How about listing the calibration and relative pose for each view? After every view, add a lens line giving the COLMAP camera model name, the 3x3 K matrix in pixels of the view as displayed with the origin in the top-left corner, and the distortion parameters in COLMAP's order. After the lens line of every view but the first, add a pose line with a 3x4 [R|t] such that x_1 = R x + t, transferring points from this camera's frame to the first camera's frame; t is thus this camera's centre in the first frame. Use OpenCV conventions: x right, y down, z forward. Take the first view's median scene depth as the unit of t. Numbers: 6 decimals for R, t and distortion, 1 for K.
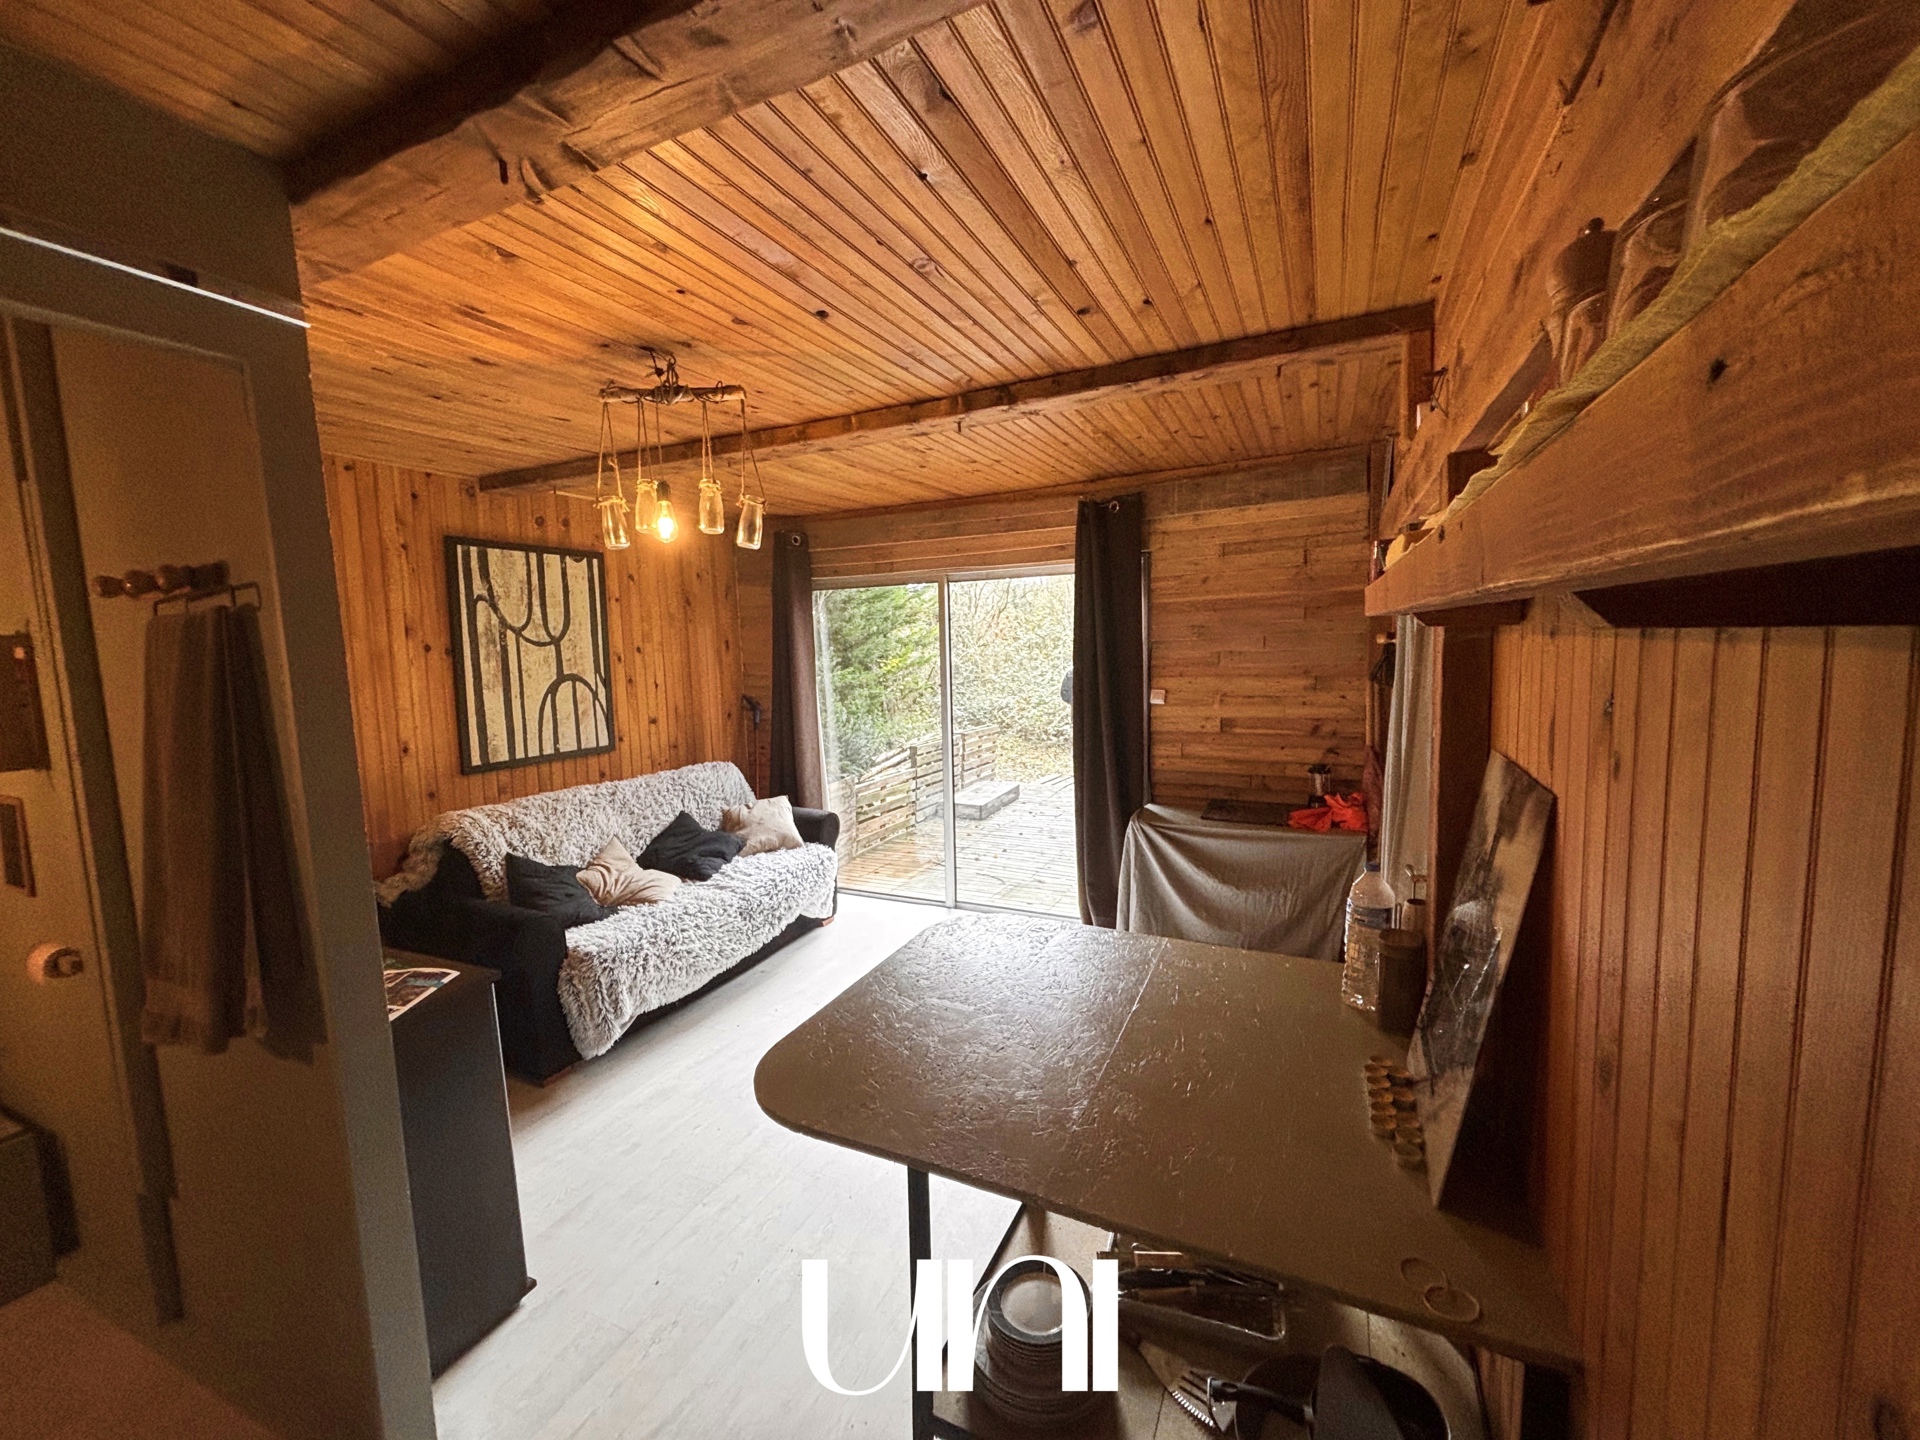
lens RADIAL K [[776.8, 0, 964.4], [0, 776.8, 727.3], [0, 0, 1]] dist [-0.002044, -0.000307]
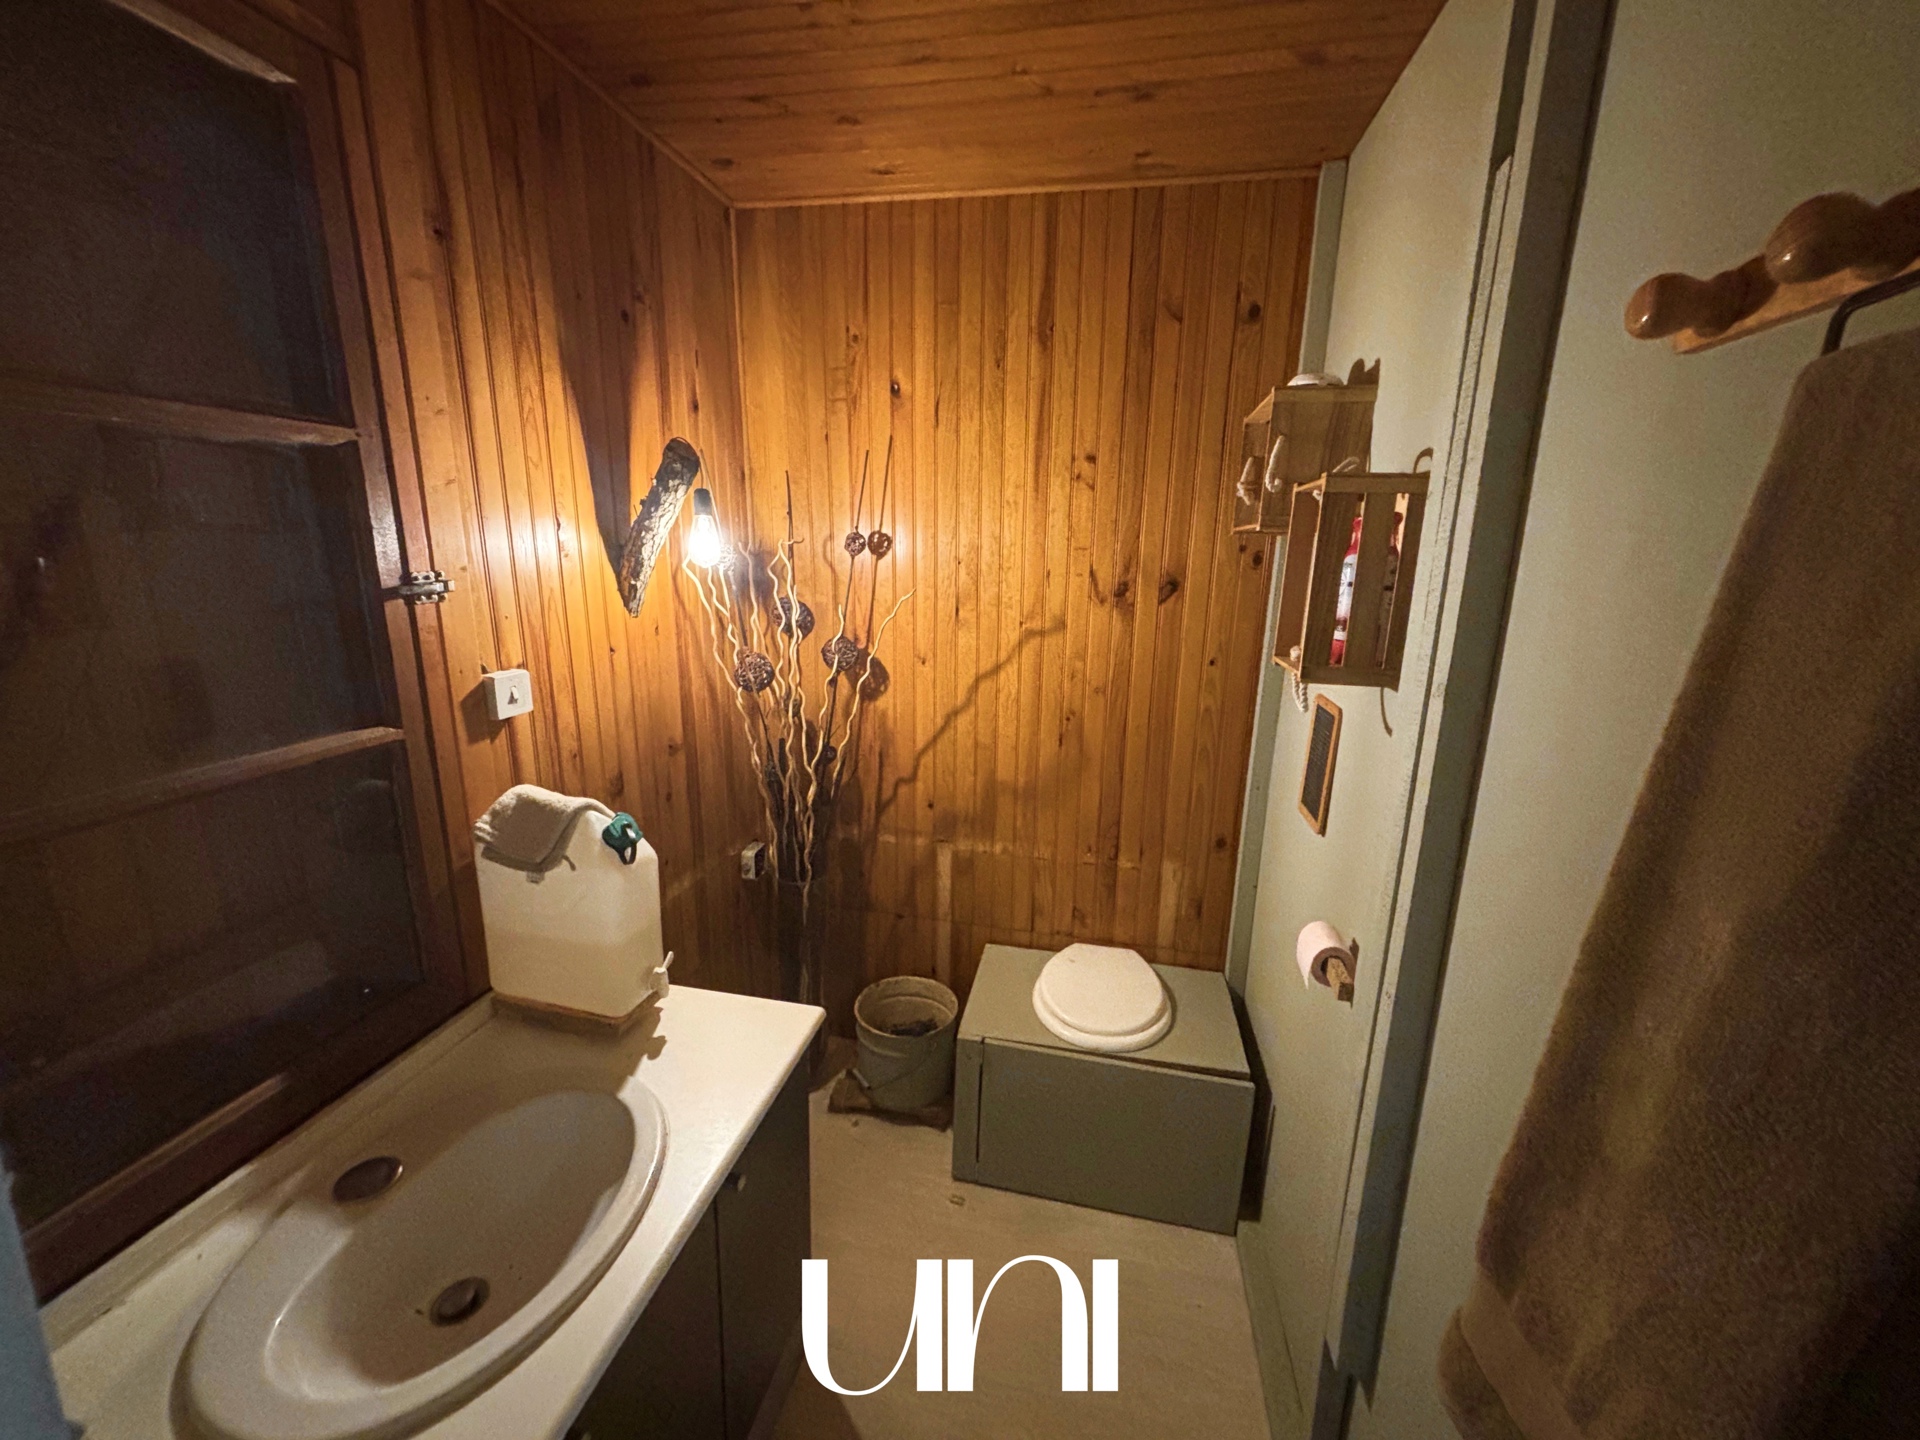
lens RADIAL K [[776.8, 0, 964.4], [0, 776.8, 727.3], [0, 0, 1]] dist [-0.002044, -0.000307]
pose [[0.240231, 0.261144, -0.934930, -0.660660], [-0.128202, 0.963233, 0.236108, -0.023415], [0.962213, 0.063139, 0.264877, 0.493751]]
